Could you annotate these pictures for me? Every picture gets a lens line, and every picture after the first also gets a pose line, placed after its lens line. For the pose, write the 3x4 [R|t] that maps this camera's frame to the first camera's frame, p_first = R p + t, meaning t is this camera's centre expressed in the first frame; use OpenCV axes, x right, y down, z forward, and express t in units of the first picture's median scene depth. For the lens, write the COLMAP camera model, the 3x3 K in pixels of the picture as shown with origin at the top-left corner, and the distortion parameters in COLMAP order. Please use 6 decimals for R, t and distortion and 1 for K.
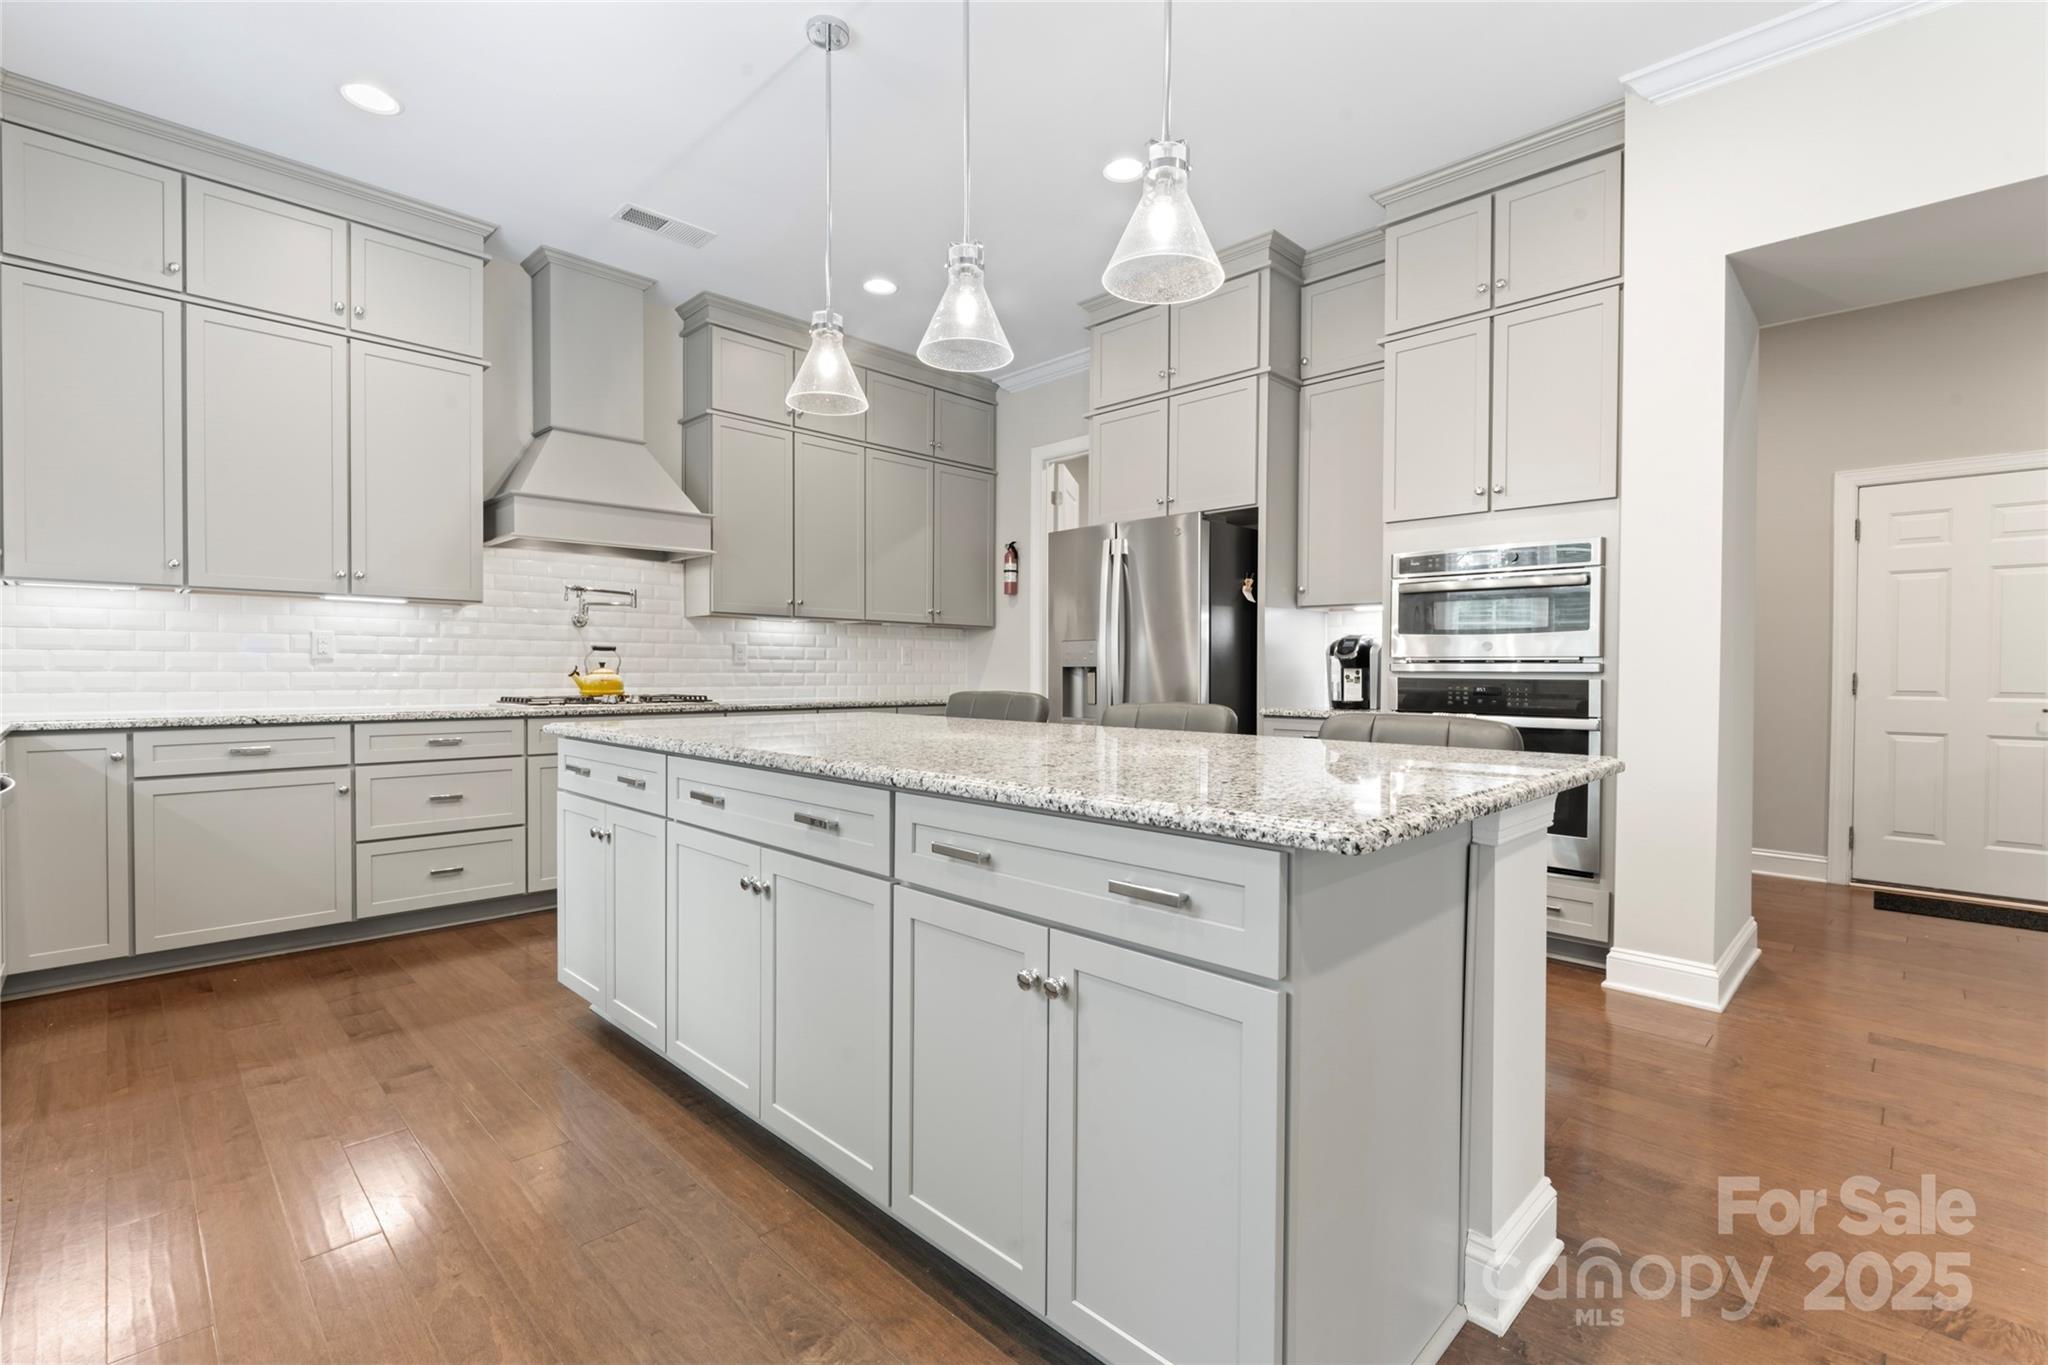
lens RADIAL K [[917.8, 0, 1024.0], [0, 917.8, 682.5], [0, 0, 1]] dist [-0.004011, -0.000262]
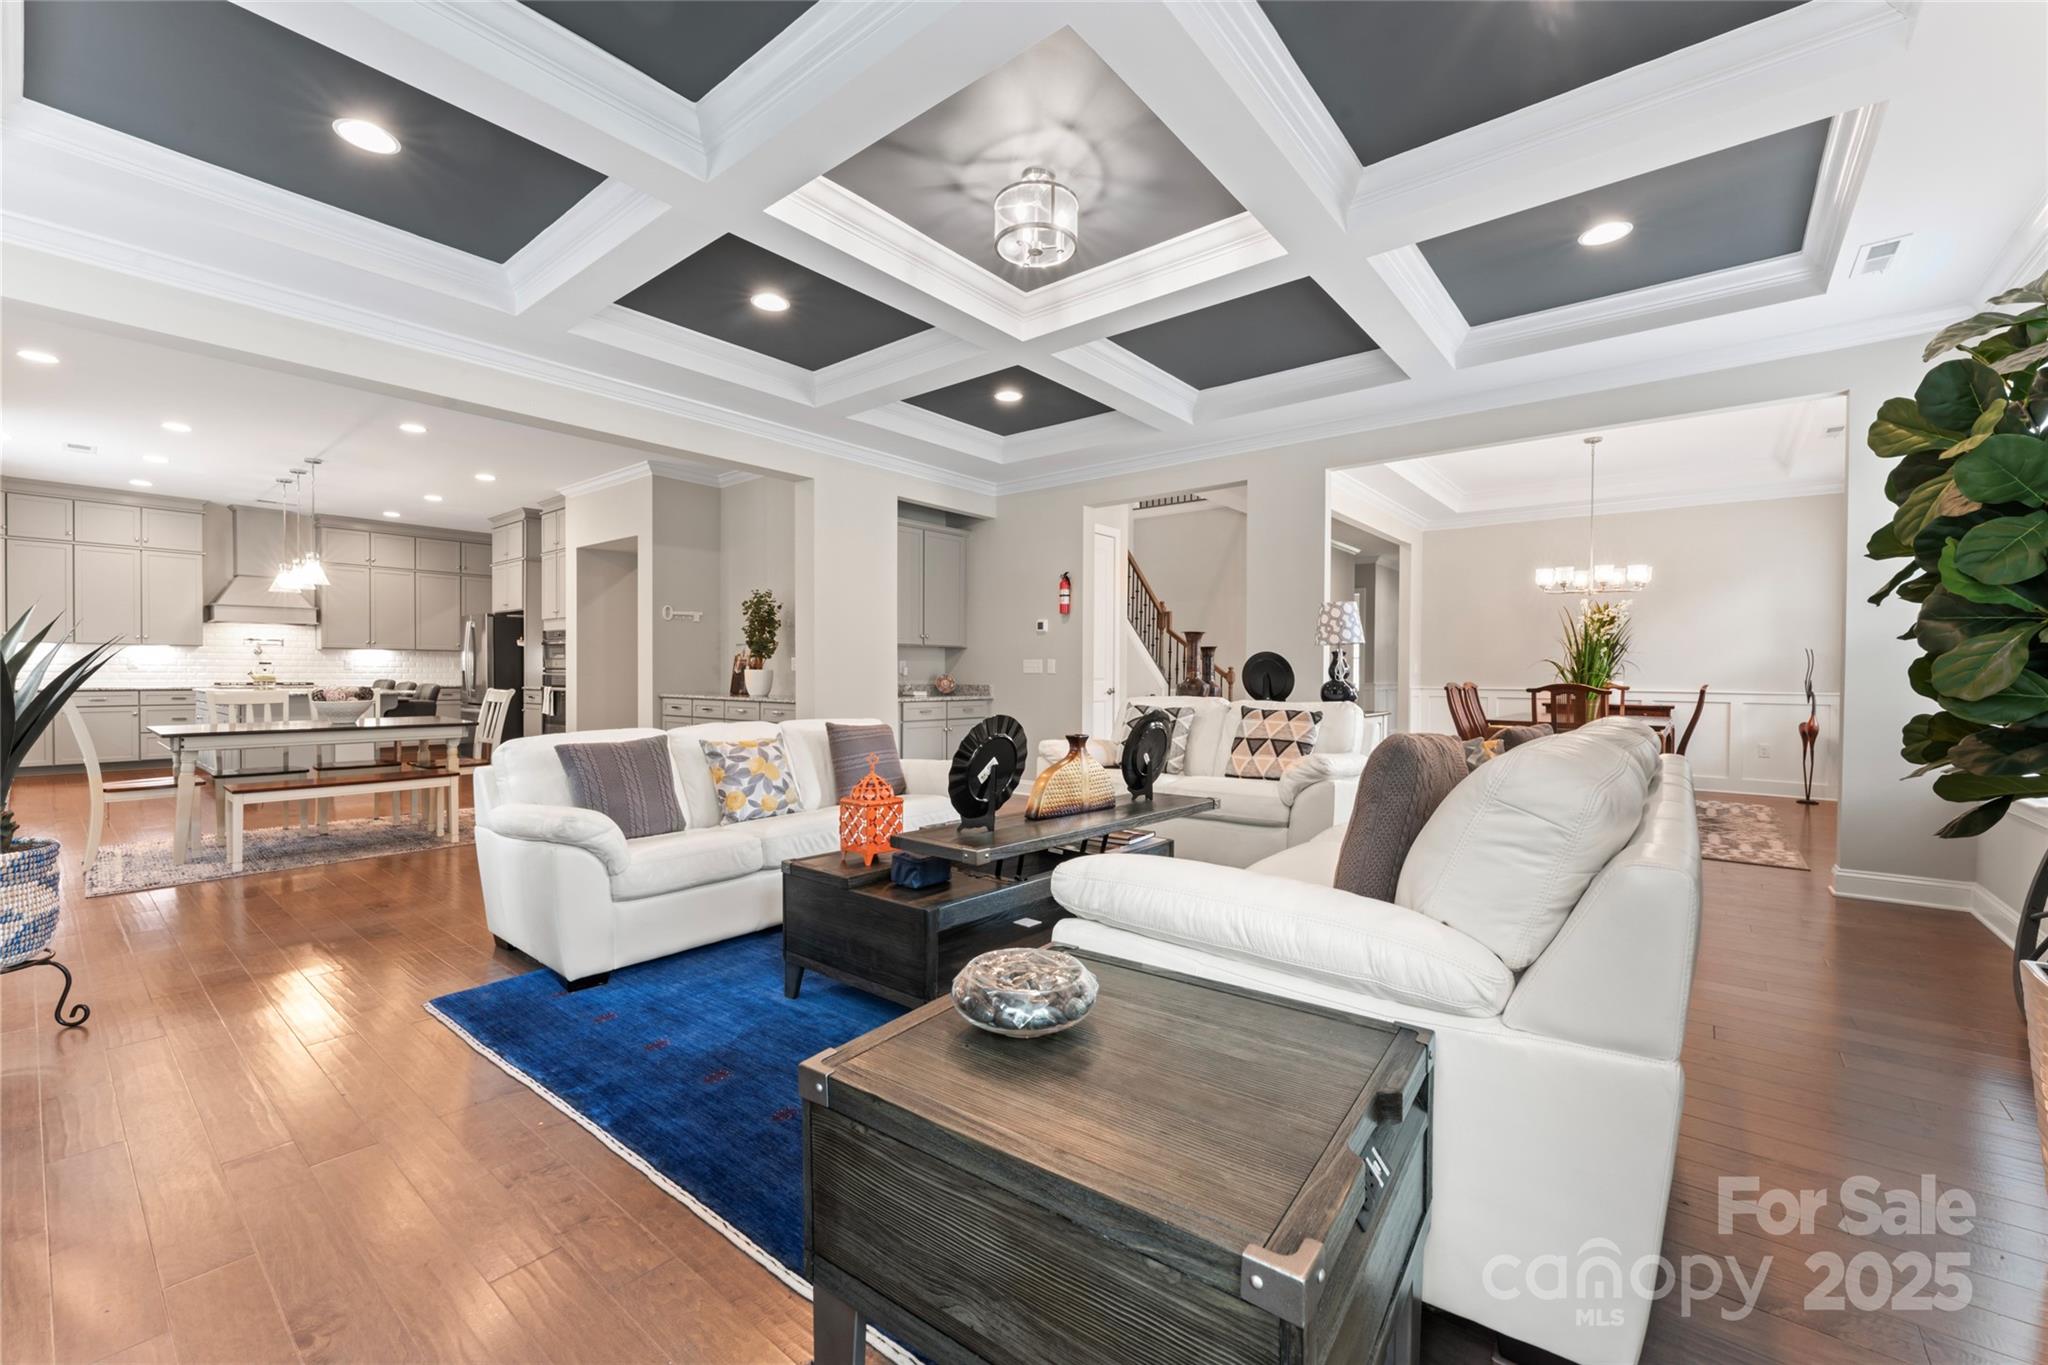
lens RADIAL K [[844.7, 0, 1024.0], [0, 844.7, 682.5], [0, 0, 1]] dist [-0.000368, 0.000044]
pose [[0.996175, -0.000786, 0.087381, 1.574160], [0.001051, 0.999995, -0.002991, 0.026850], [-0.087378, 0.003071, 0.996170, -1.642956]]
